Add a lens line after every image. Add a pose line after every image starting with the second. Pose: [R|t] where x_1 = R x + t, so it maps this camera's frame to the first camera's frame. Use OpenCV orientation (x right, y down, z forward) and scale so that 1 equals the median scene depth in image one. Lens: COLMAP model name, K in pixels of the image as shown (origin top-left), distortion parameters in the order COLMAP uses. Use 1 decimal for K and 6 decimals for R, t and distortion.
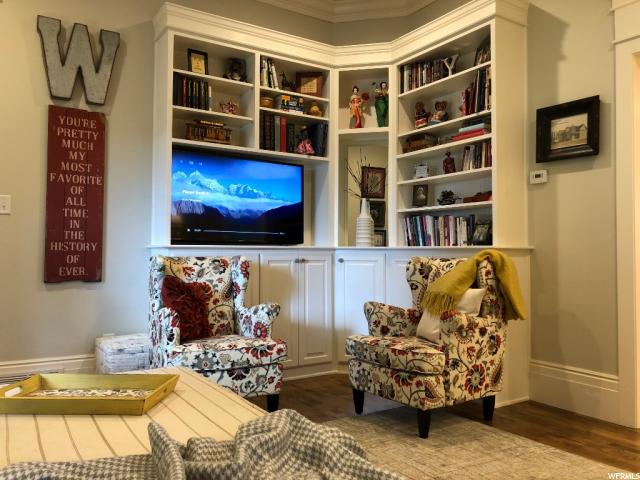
lens RADIAL K [[525.3, 0, 319.7], [0, 525.3, 239.7], [0, 0, 1]] dist [0.023270, 0.007073]
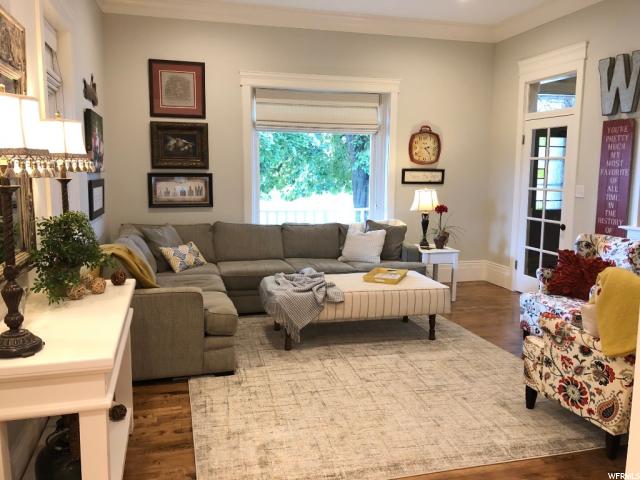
lens RADIAL K [[525.3, 0, 318.6], [0, 525.3, 238.3], [0, 0, 1]] dist [0.023270, 0.007073]
pose [[-0.287637, 0.116531, -0.950624, 1.308999], [0.009301, 0.992863, 0.118895, -0.139278], [0.957694, 0.025357, -0.286668, 0.806281]]
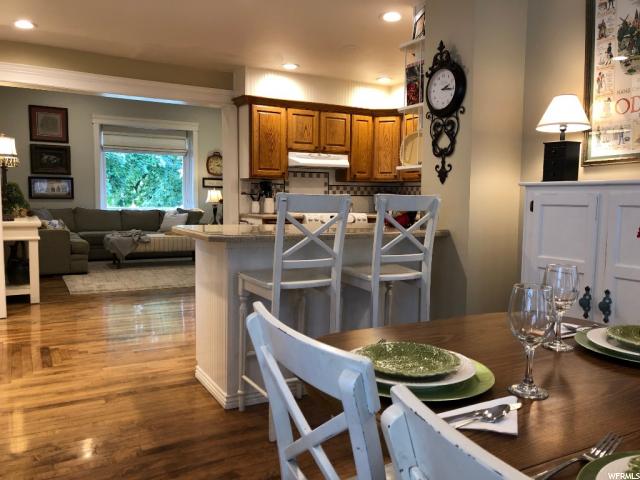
lens RADIAL K [[525.3, 0, 318.9], [0, 525.3, 239.8], [0, 0, 1]] dist [0.023270, 0.007073]
pose [[-0.051952, 0.077957, -0.995602, 2.544703], [0.005284, 0.996956, 0.077787, -0.022770], [0.998636, -0.001220, -0.052206, 1.444787]]
